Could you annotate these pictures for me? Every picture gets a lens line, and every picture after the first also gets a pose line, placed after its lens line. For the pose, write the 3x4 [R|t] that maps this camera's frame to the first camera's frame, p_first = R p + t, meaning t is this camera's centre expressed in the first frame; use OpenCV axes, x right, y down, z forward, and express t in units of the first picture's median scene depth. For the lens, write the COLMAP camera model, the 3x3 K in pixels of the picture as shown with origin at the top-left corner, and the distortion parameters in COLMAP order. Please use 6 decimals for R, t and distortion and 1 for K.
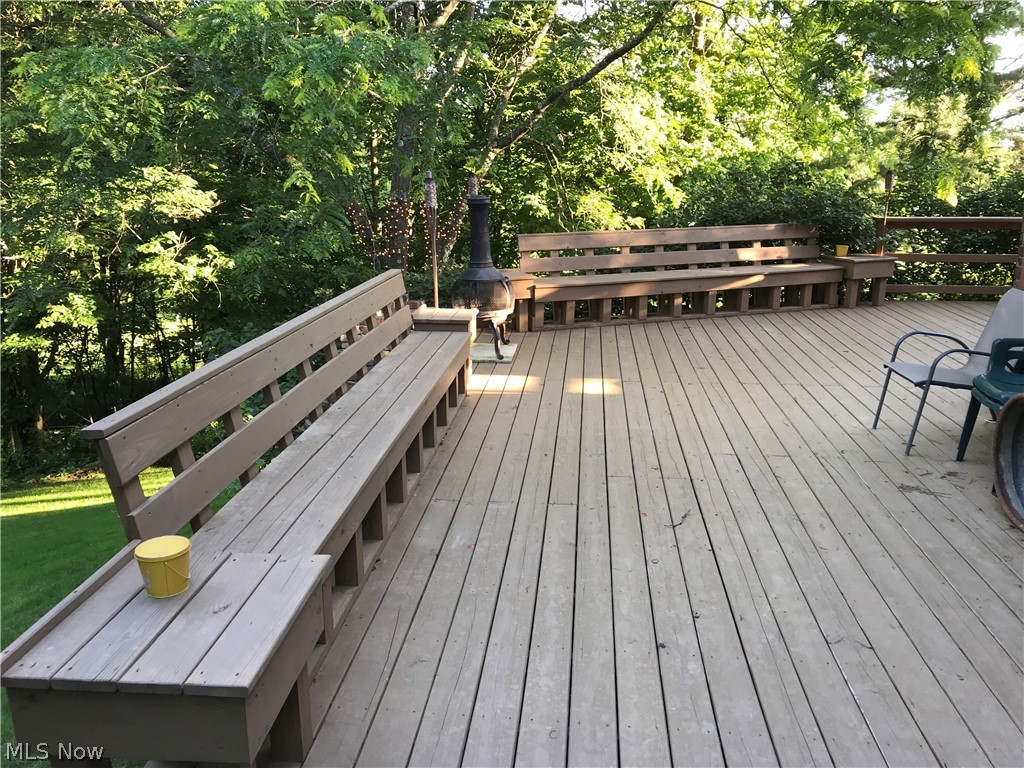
lens RADIAL K [[838.4, 0, 511.1], [0, 838.4, 384.0], [0, 0, 1]] dist [0.031876, -0.052426]
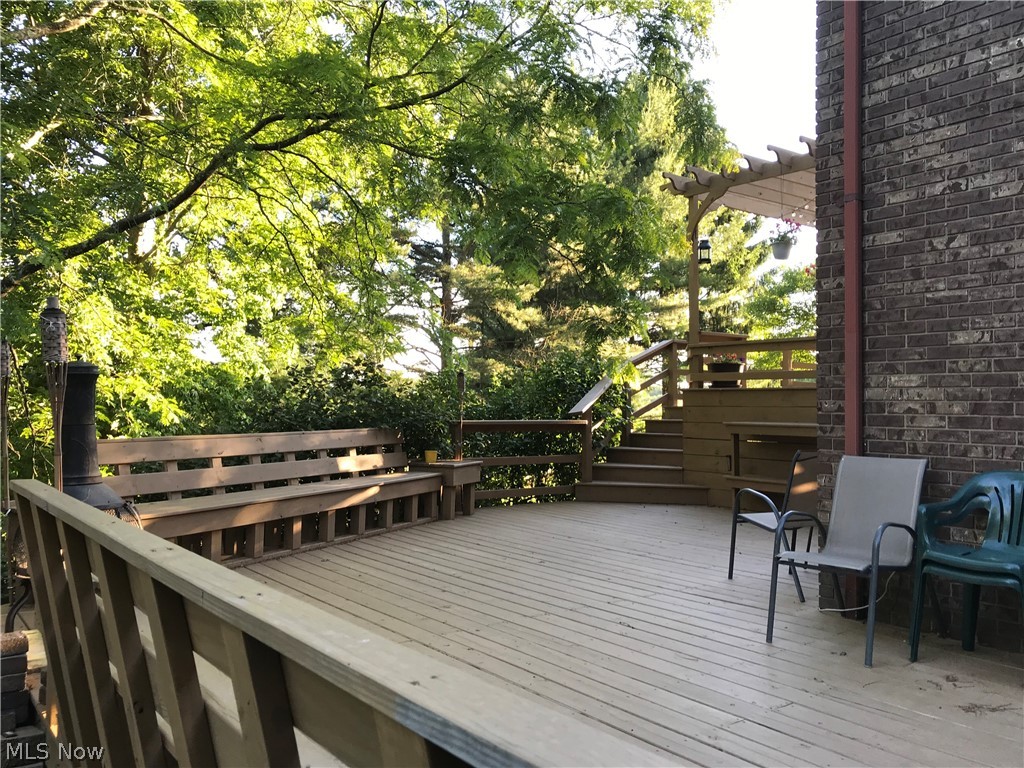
lens RADIAL K [[838.4, 0, 511.6], [0, 838.4, 383.6], [0, 0, 1]] dist [0.031876, -0.052426]
pose [[0.735484, 0.024736, 0.677091, -0.158566], [0.164494, 0.962916, -0.213858, -0.029030], [-0.657271, 0.268667, 0.704140, 0.303703]]
